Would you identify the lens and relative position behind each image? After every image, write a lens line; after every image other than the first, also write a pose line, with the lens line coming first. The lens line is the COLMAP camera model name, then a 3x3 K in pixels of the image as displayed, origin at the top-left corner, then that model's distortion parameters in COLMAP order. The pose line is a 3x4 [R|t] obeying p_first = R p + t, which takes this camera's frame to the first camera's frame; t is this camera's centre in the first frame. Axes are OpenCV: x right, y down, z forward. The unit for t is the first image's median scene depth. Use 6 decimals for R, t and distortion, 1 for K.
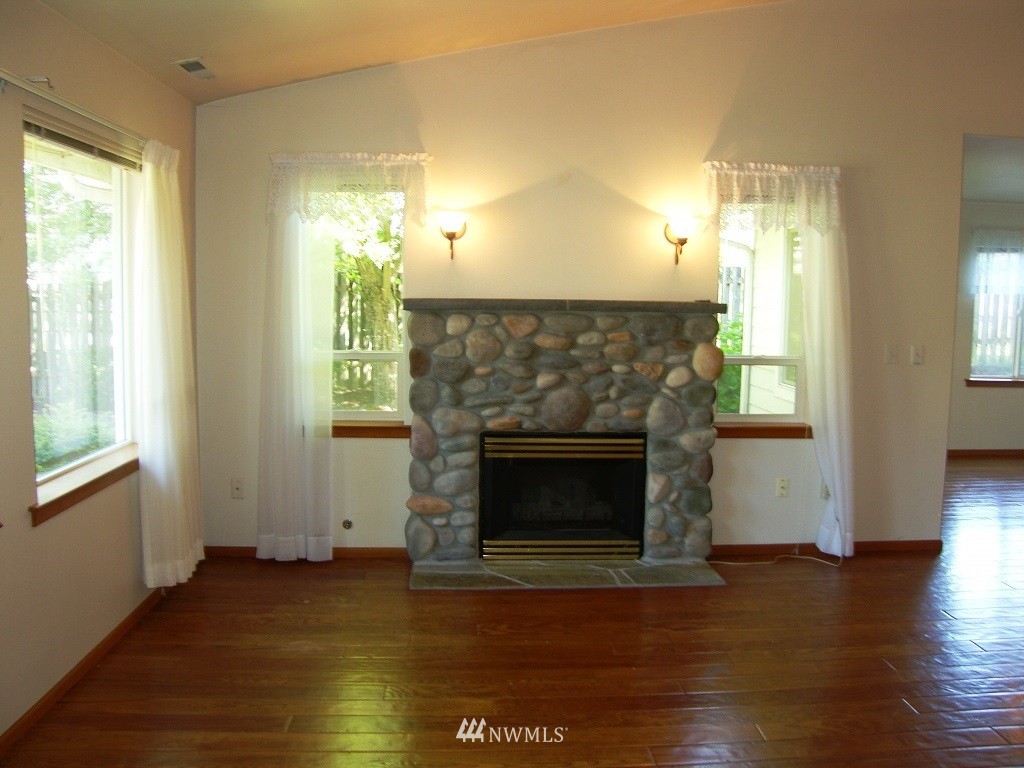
lens RADIAL K [[876.7, 0, 533.7], [0, 876.7, 383.8], [0, 0, 1]] dist [-0.178744, 0.133362]
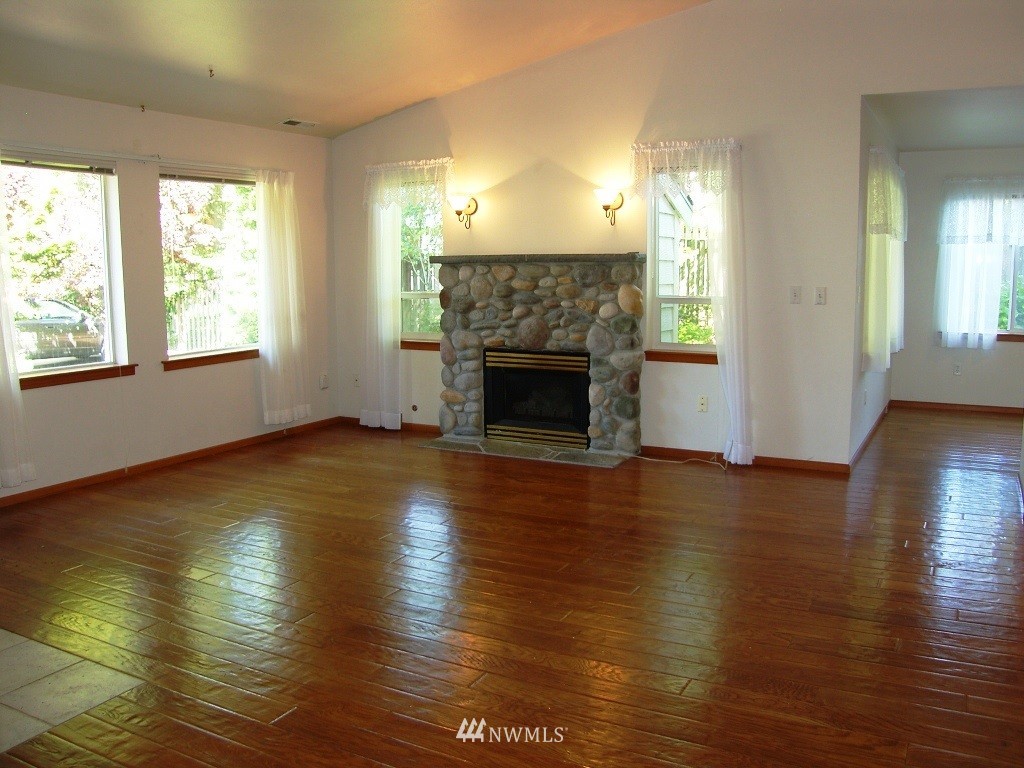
lens RADIAL K [[876.7, 0, 533.7], [0, 876.7, 383.8], [0, 0, 1]] dist [-0.178744, 0.133362]
pose [[0.850547, 0.051815, -0.523340, 0.772020], [-0.034314, 0.998482, 0.043090, 0.049705], [0.524778, -0.018692, 0.851034, -0.185122]]
